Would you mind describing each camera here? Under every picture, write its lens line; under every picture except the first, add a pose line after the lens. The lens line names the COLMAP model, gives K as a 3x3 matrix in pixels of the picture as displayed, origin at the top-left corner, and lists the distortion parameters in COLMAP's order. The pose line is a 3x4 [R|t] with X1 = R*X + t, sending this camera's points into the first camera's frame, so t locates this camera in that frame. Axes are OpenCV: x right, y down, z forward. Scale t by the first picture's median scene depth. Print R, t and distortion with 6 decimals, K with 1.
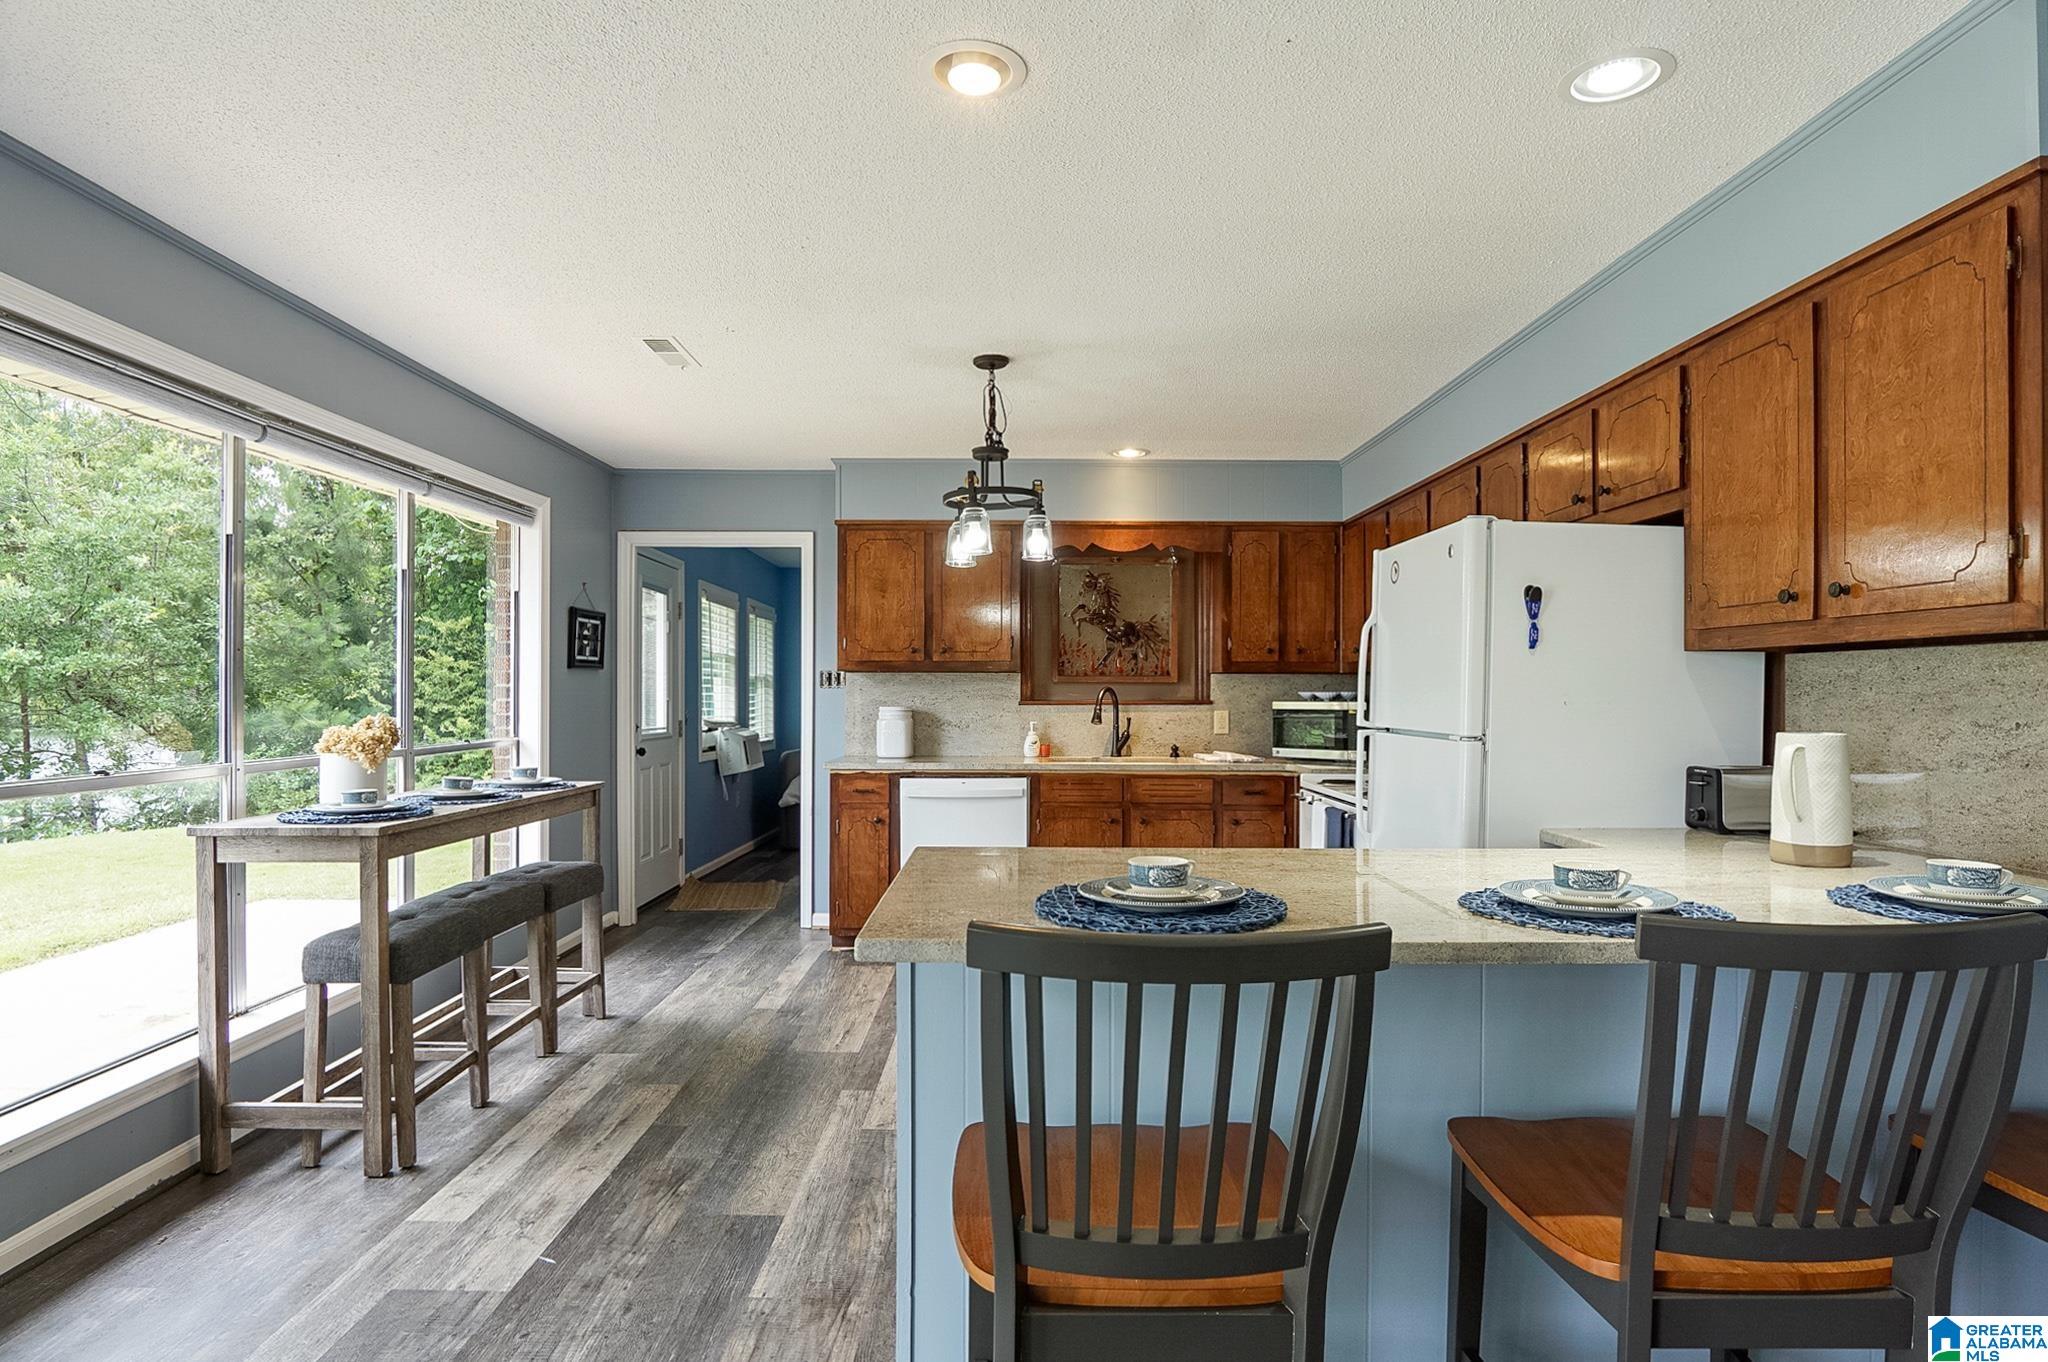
lens RADIAL K [[1115.2, 0, 1021.5], [0, 1115.2, 700.0], [0, 0, 1]] dist [-0.027466, 0.002479]
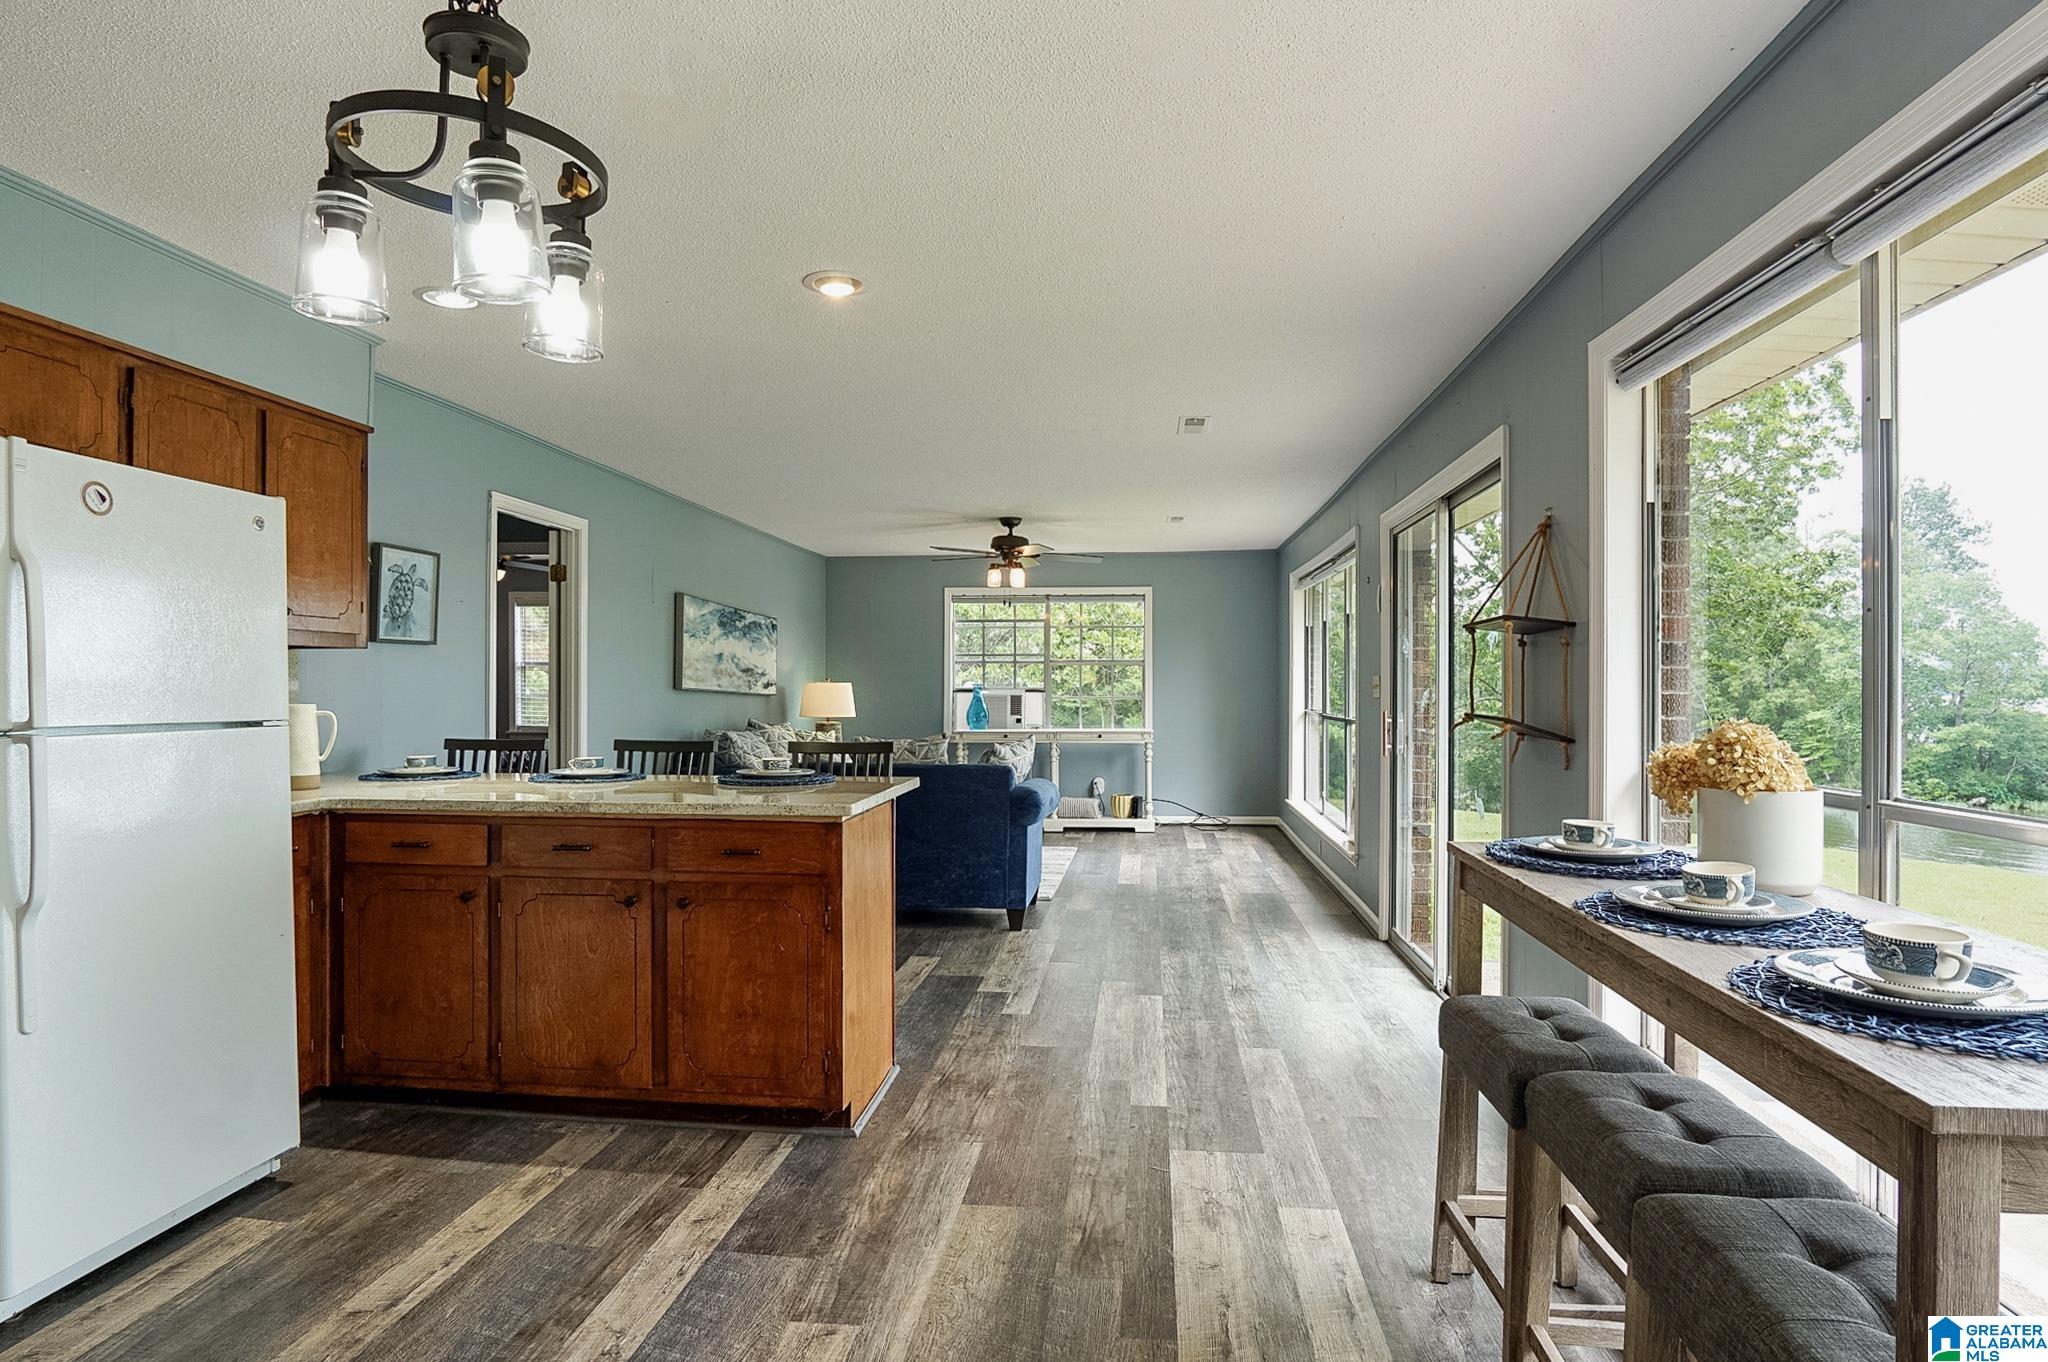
lens RADIAL K [[1121.9, 0, 1019.7], [0, 1121.9, 687.1], [0, 0, 1]] dist [-0.032795, 0.007818]
pose [[-0.993516, -0.003816, 0.113630, -0.179721], [-0.003009, 0.999969, 0.007273, -0.003208], [-0.113654, 0.006884, -0.993497, 0.945206]]
